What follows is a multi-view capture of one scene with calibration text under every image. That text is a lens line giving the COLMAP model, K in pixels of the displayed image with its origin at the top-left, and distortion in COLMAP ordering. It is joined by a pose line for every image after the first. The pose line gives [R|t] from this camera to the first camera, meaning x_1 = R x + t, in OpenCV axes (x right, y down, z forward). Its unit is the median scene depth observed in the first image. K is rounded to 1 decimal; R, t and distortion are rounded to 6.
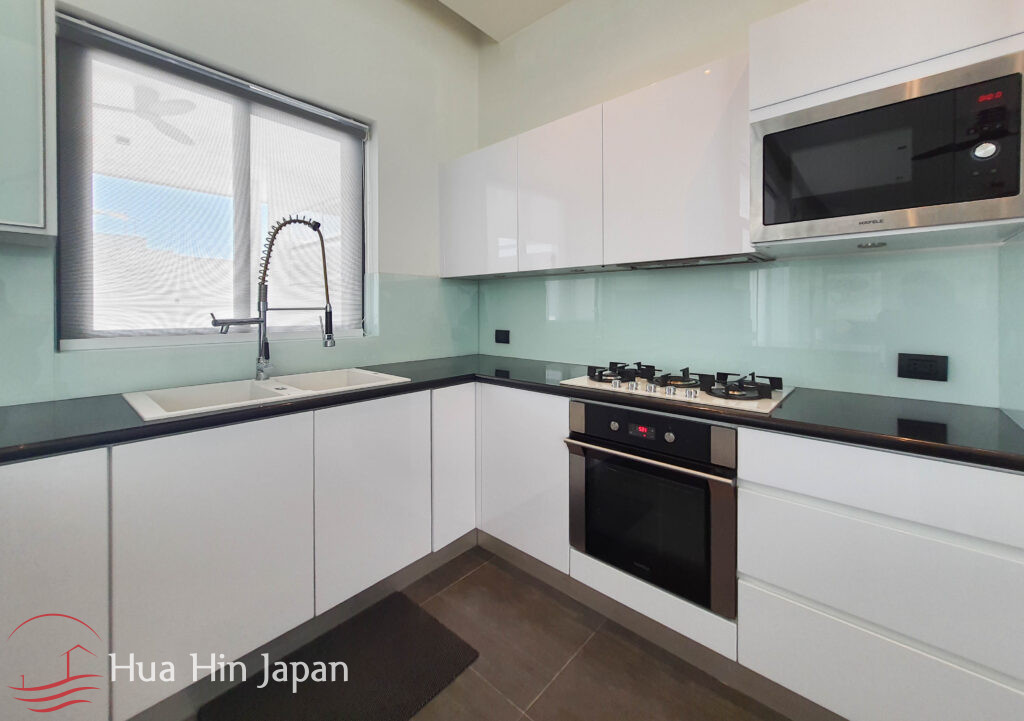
lens RADIAL K [[410.4, 0, 500.9], [0, 410.4, 312.9], [0, 0, 1]] dist [-0.000532, -0.000104]
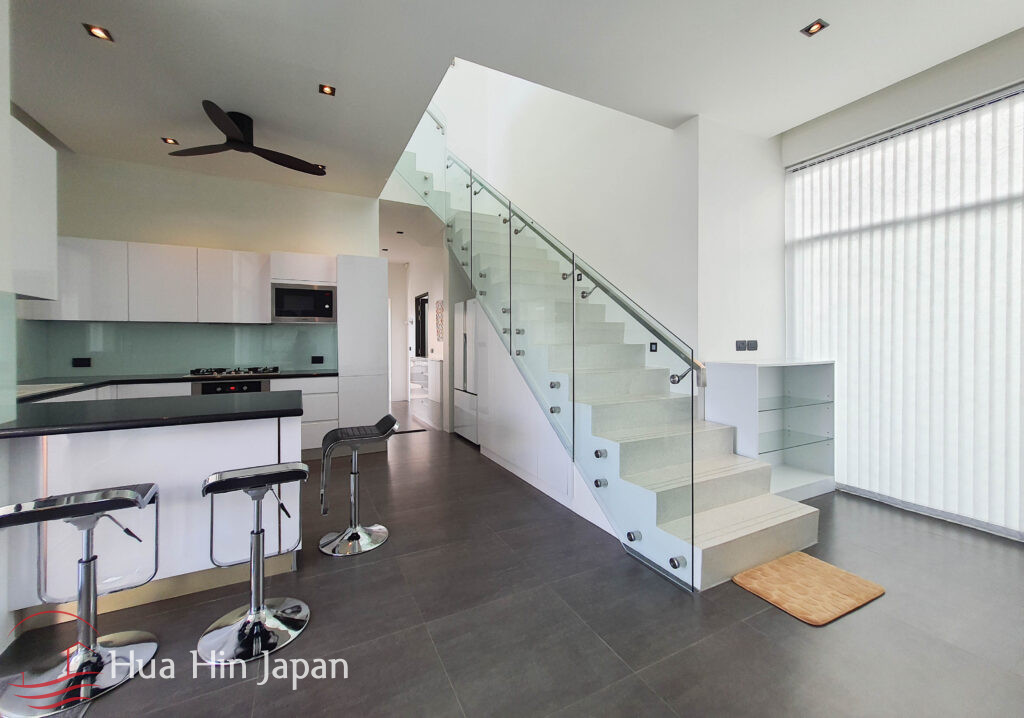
lens RADIAL K [[428.1, 0, 547.3], [0, 428.1, 345.1], [0, 0, 1]] dist [0.001428, 0.000192]
pose [[0.313774, -0.008498, 0.949460, -1.342661], [0.004446, 0.999962, 0.007481, -0.007208], [-0.949487, 0.001873, 0.313800, -1.474343]]
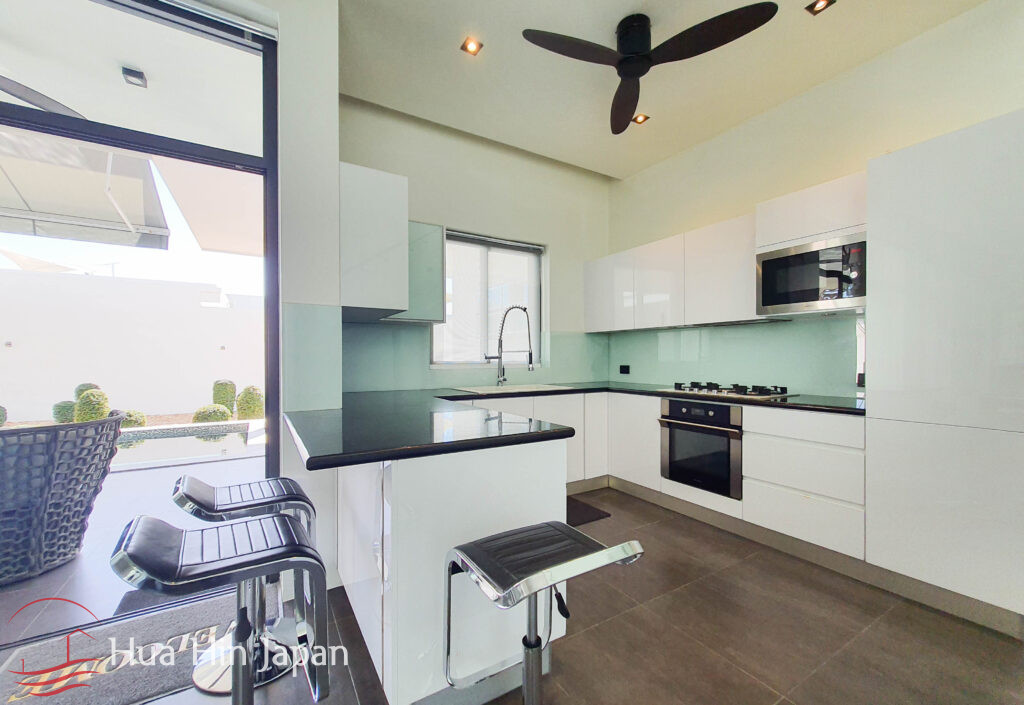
lens RADIAL K [[406.8, 0, 492.7], [0, 406.8, 365.5], [0, 0, 1]] dist [-0.000988, -0.000045]
pose [[0.950268, 0.005067, -0.311391, 0.012194], [-0.000906, 0.999908, 0.013505, 0.032639], [0.311431, -0.012551, 0.950186, -0.940884]]
